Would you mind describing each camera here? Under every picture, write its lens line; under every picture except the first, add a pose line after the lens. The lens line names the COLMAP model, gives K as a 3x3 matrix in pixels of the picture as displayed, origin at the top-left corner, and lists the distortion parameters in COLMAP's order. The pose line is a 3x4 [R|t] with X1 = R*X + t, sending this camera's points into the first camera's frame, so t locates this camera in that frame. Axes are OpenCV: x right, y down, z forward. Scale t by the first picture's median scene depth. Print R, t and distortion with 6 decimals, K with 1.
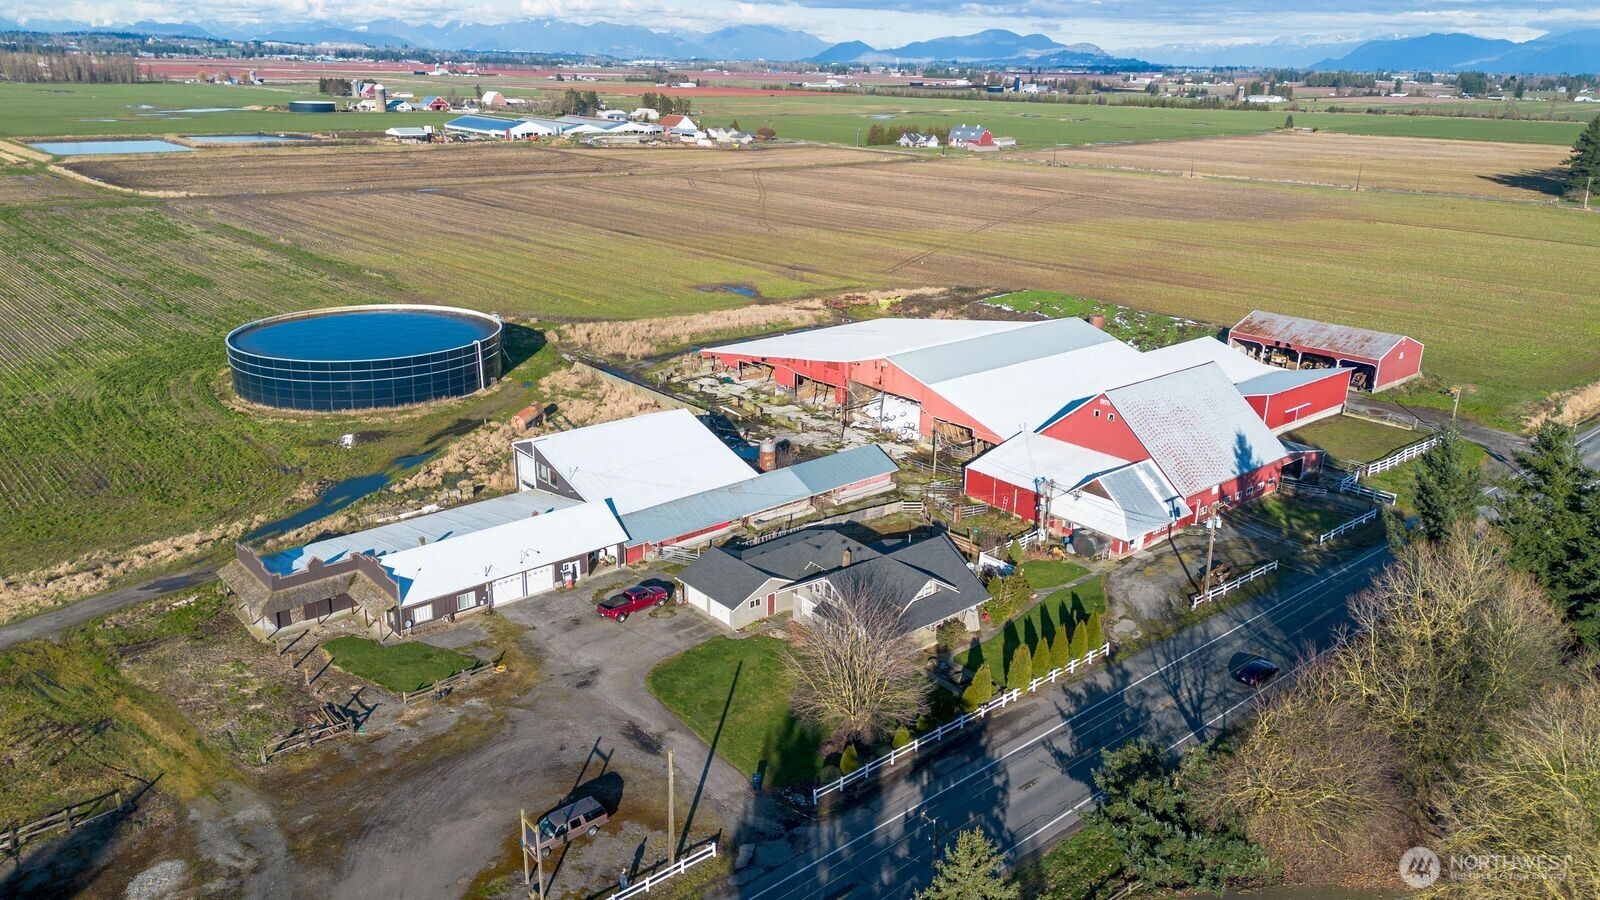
lens RADIAL K [[1101.1, 0, 805.5], [0, 1101.1, 444.2], [0, 0, 1]] dist [0.114137, -0.121141]
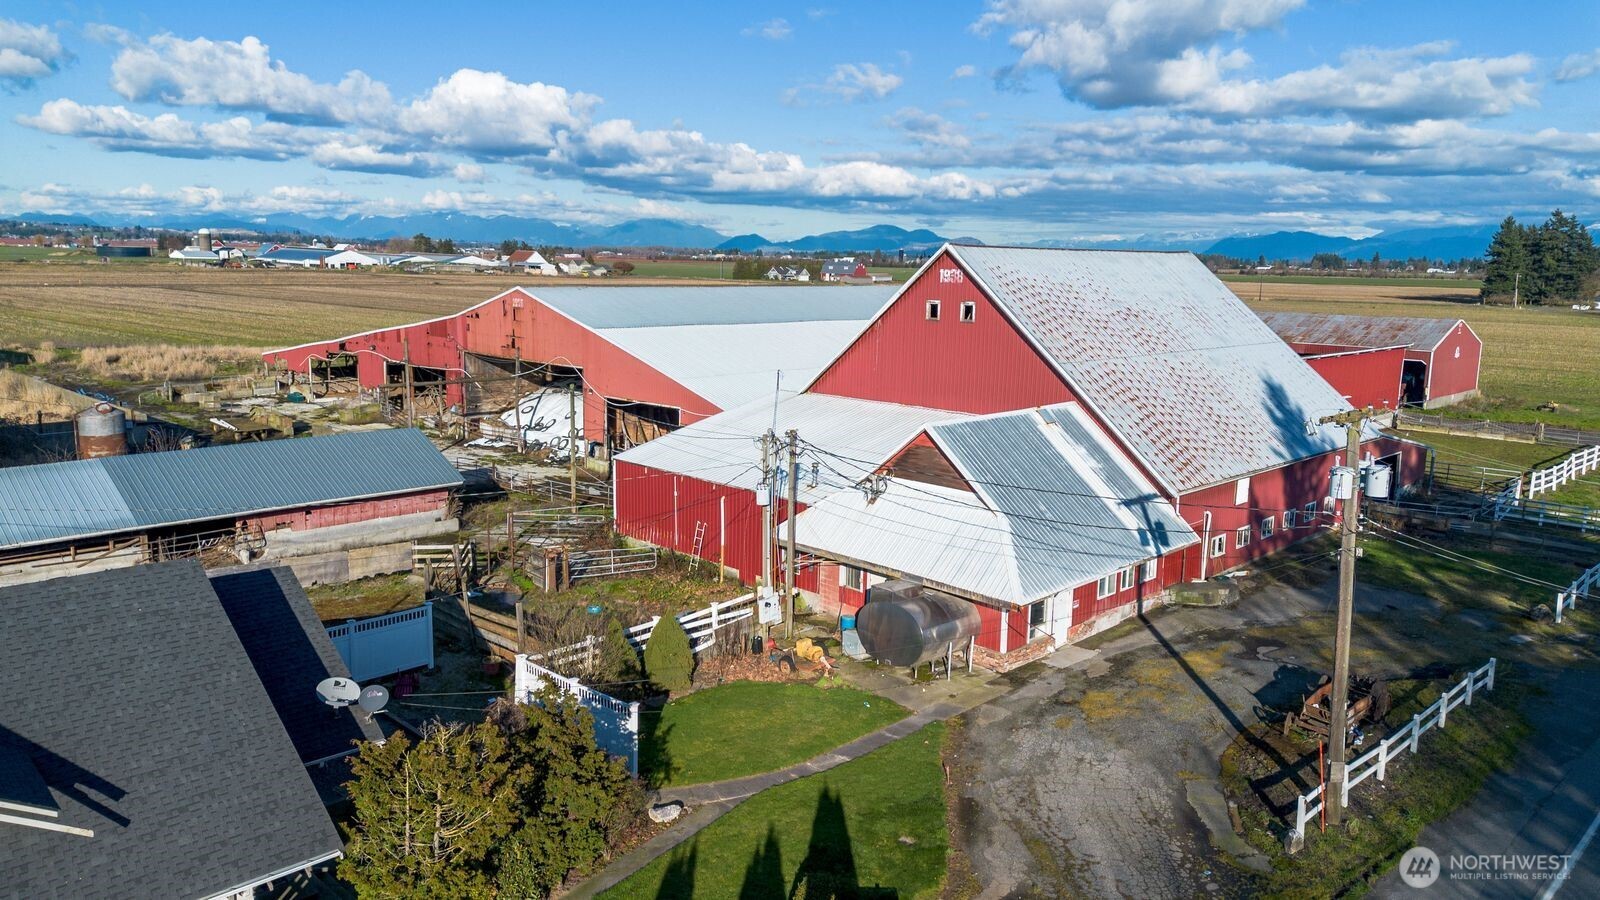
lens RADIAL K [[1101.1, 0, 805.5], [0, 1101.1, 444.2], [0, 0, 1]] dist [0.114137, -0.121141]
pose [[0.996115, -0.010124, 0.087475, 0.193658], [0.024139, 0.986711, -0.160683, 0.086389], [-0.084686, 0.162170, 0.983122, 0.663334]]
